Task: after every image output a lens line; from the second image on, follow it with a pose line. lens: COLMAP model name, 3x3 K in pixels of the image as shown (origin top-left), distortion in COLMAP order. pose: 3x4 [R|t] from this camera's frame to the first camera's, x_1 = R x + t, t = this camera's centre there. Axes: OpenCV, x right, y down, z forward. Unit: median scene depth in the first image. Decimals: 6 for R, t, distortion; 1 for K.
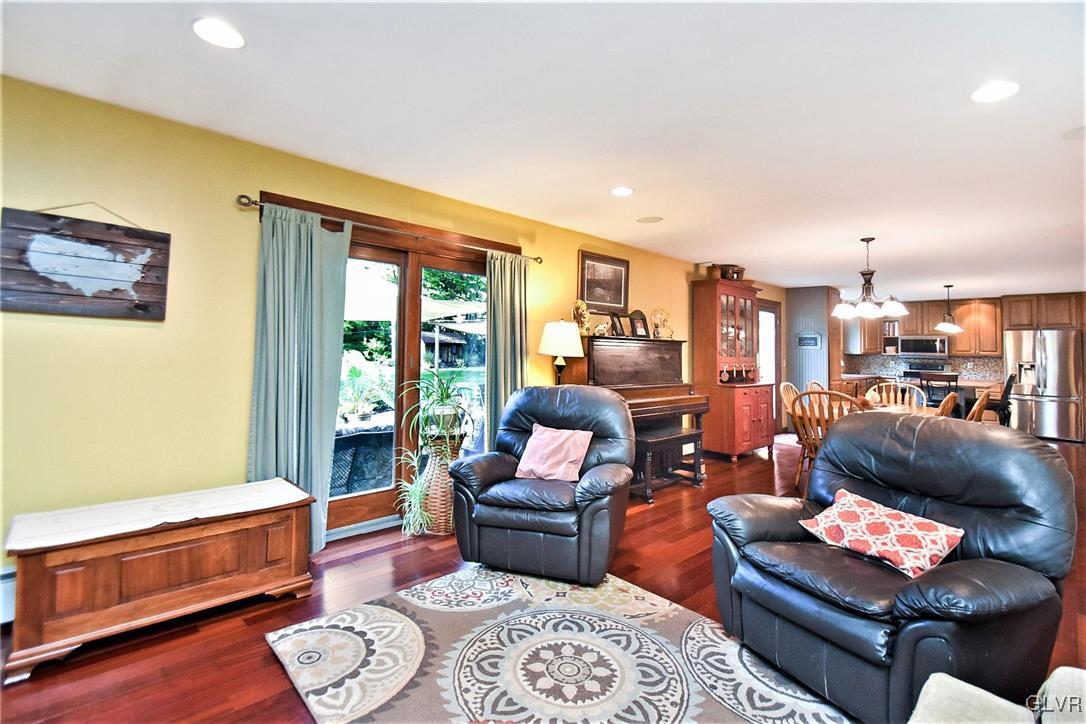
lens RADIAL K [[483.3, 0, 540.4], [0, 483.3, 357.0], [0, 0, 1]] dist [-0.000941, -0.000241]
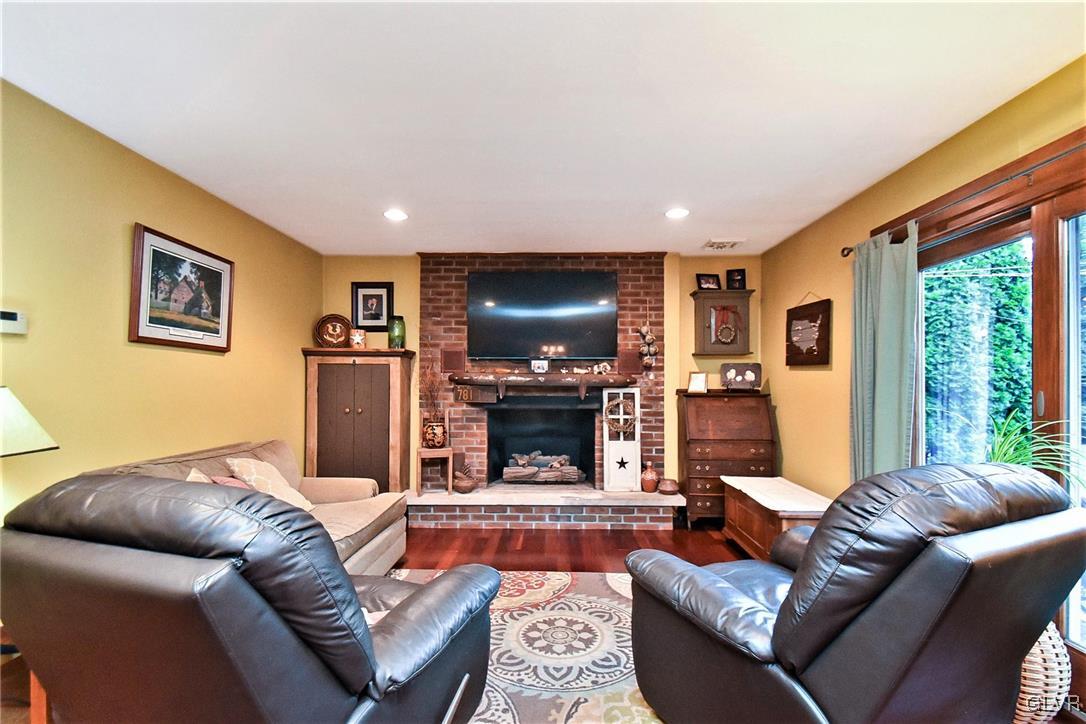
lens RADIAL K [[479.2, 0, 544.6], [0, 479.2, 383.1], [0, 0, 1]] dist [0.038505, -0.022608]
pose [[-0.696908, -0.012535, -0.717051, 0.867704], [-0.002394, 0.999882, -0.015153, 0.003675], [0.717156, -0.008844, -0.696856, 1.607336]]
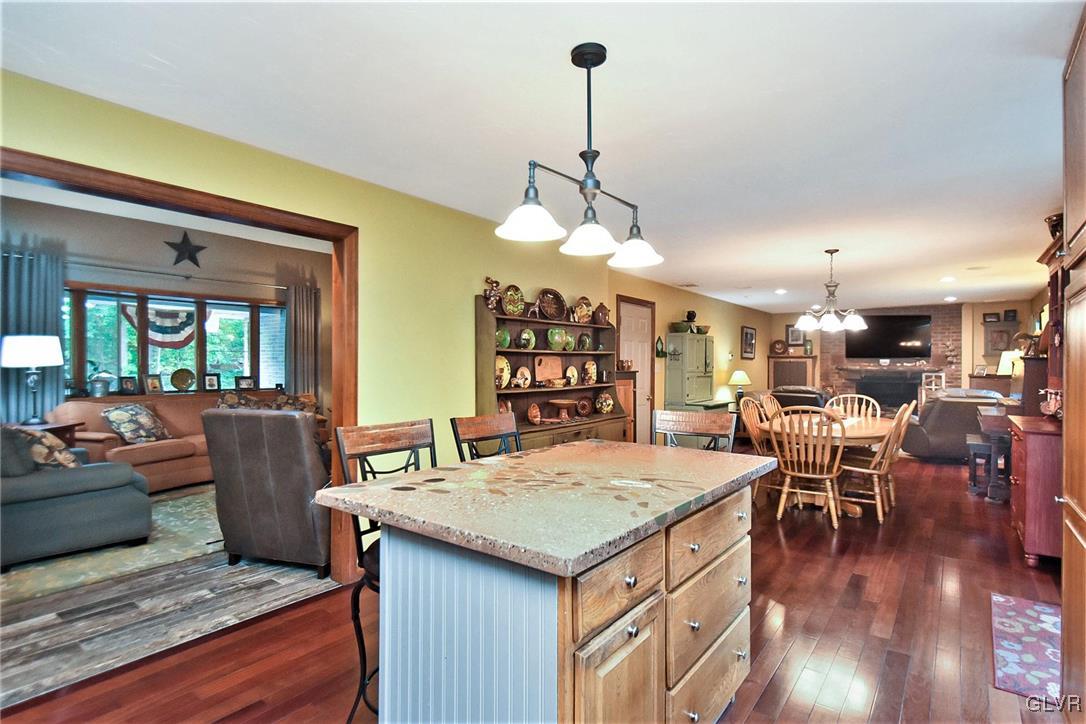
lens RADIAL K [[547.3, 0, 542.1], [0, 547.3, 366.6], [0, 0, 1]] dist [0.025959, -0.000642]
pose [[-0.986012, -0.011242, -0.166296, 3.283154], [-0.010170, 0.999922, -0.007299, 0.007113], [0.166365, -0.005506, -0.986049, 4.560459]]
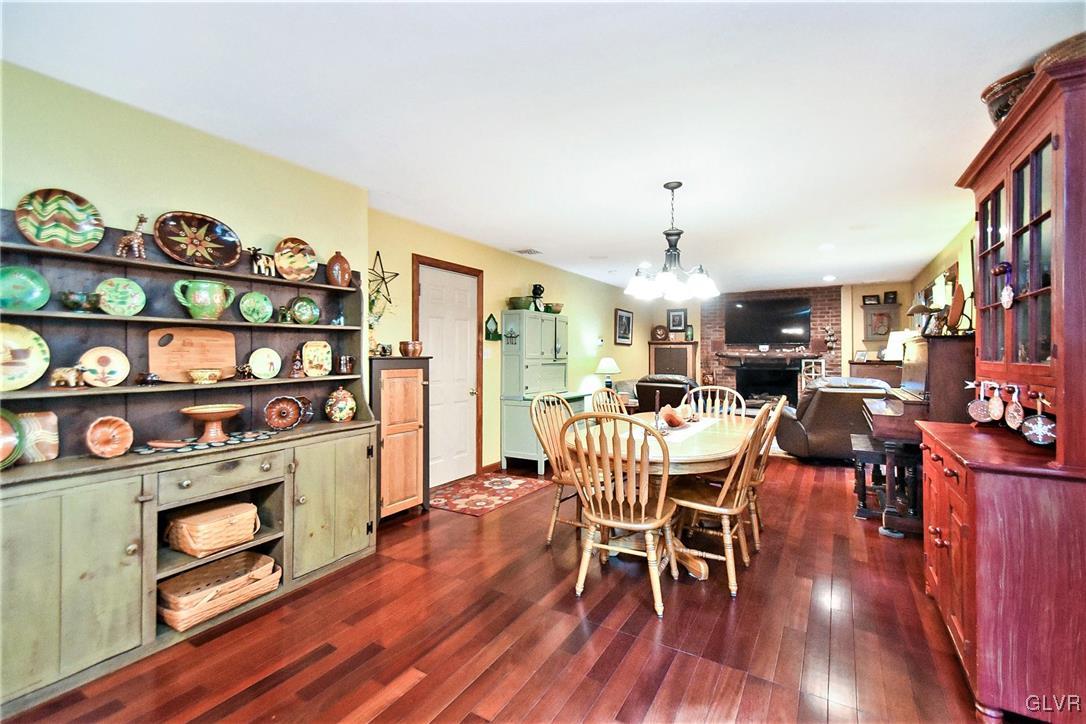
lens RADIAL K [[481.0, 0, 541.0], [0, 481.0, 351.7], [0, 0, 1]] dist [0.055782, -0.000459]
pose [[-0.963676, -0.010875, -0.266854, 2.338873], [-0.006326, 0.999820, -0.017902, 0.015611], [0.267000, -0.015564, -0.963571, 3.637155]]
